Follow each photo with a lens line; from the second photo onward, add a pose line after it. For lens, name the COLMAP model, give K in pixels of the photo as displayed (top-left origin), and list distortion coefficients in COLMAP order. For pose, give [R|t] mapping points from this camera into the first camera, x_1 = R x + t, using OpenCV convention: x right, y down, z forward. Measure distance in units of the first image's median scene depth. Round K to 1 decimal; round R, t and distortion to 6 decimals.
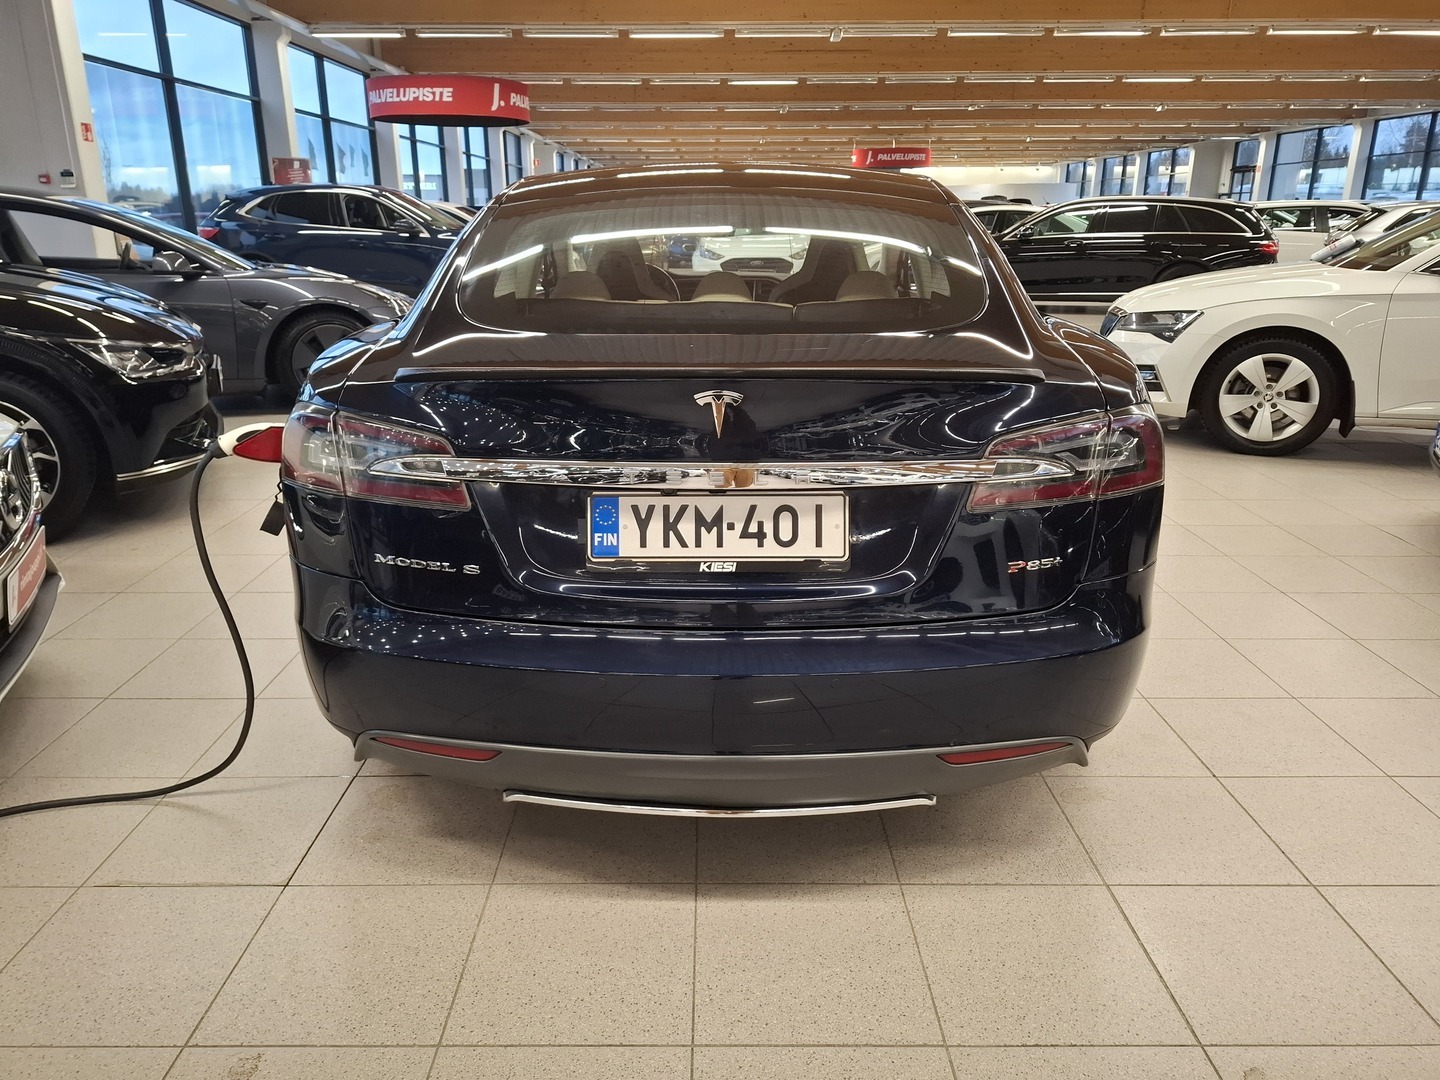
lens RADIAL K [[1019.3, 0, 691.1], [0, 1019.3, 530.4], [0, 0, 1]] dist [0.060198, -0.047537]
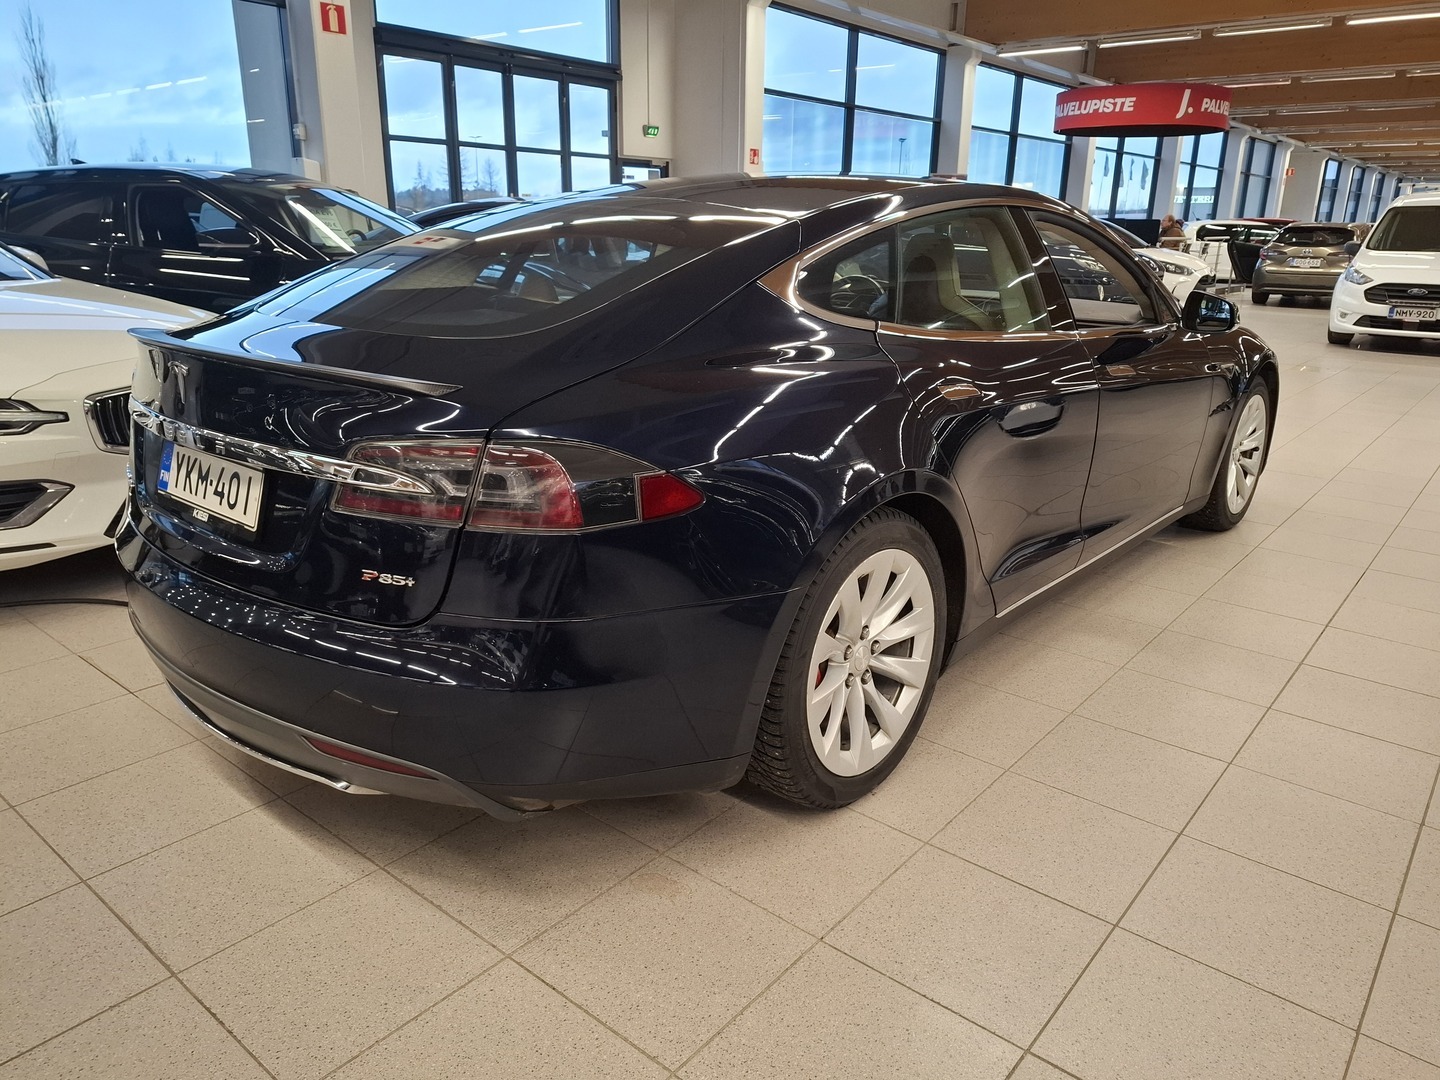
lens RADIAL K [[1008.4, 0, 720.8], [0, 1008.4, 536.2], [0, 0, 1]] dist [0.027284, -0.006756]
pose [[0.777983, 0.205002, -0.593899, 0.123316], [-0.206497, 0.976188, 0.066457, -0.014643], [0.593381, 0.070937, 0.801790, 0.044296]]
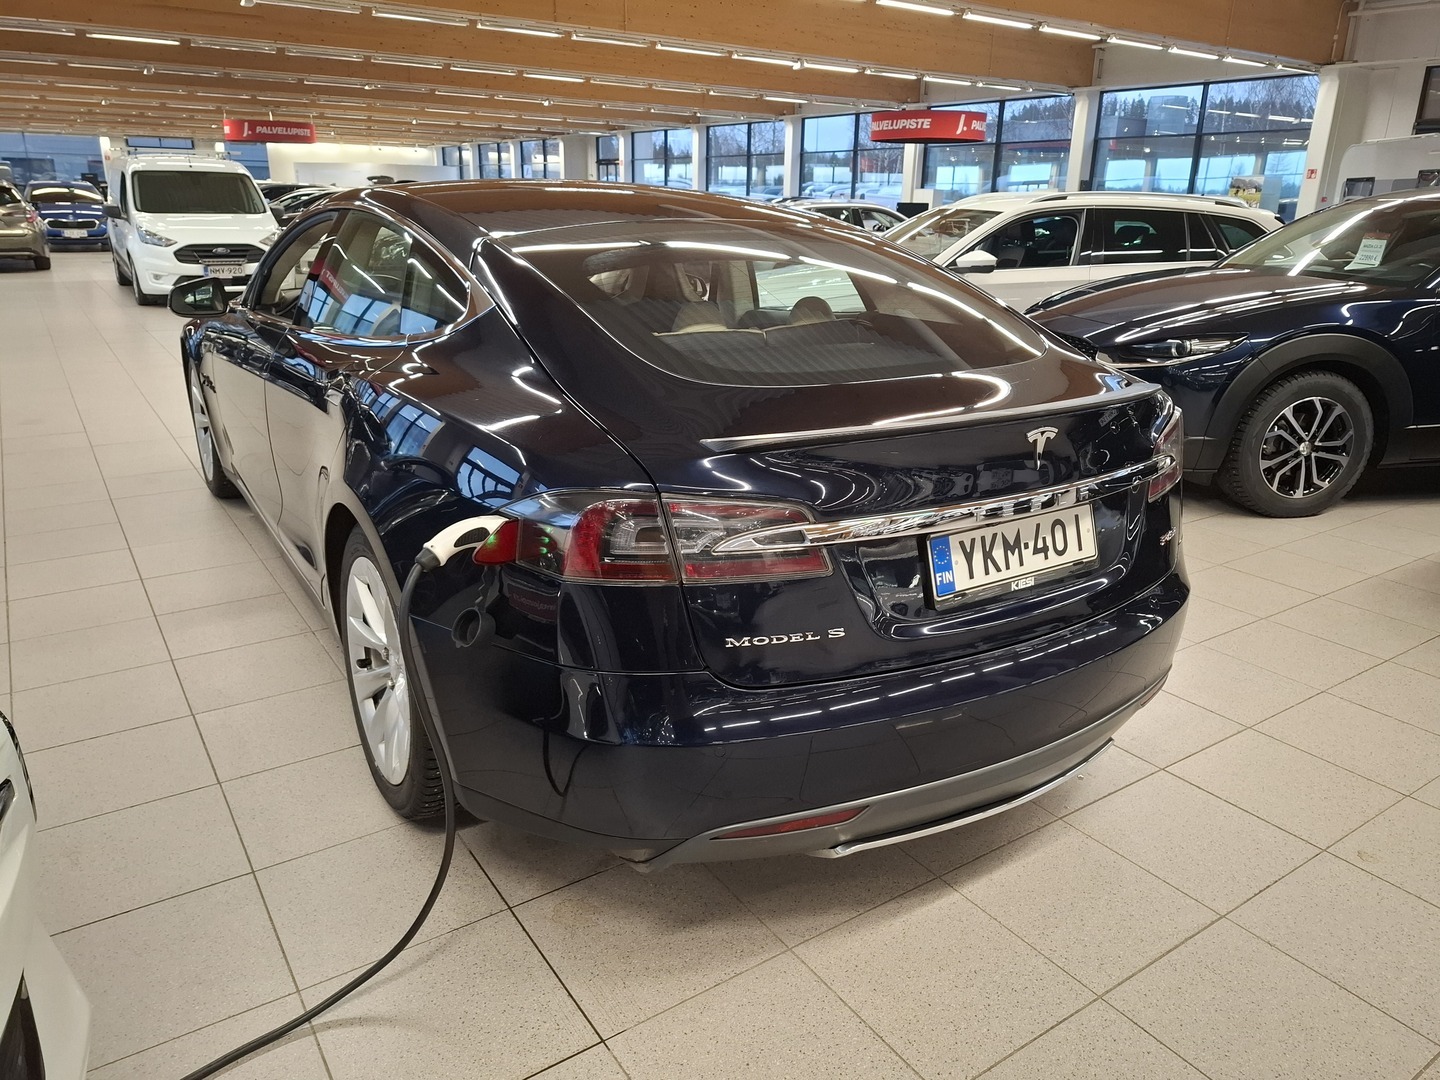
lens RADIAL K [[1027.0, 0, 725.6], [0, 1027.0, 532.2], [0, 0, 1]] dist [0.028566, -0.024485]
pose [[0.822932, -0.159089, 0.545412, -0.087771], [0.148486, 0.986854, 0.063812, -0.014484], [-0.548394, 0.028474, 0.835735, 0.025016]]
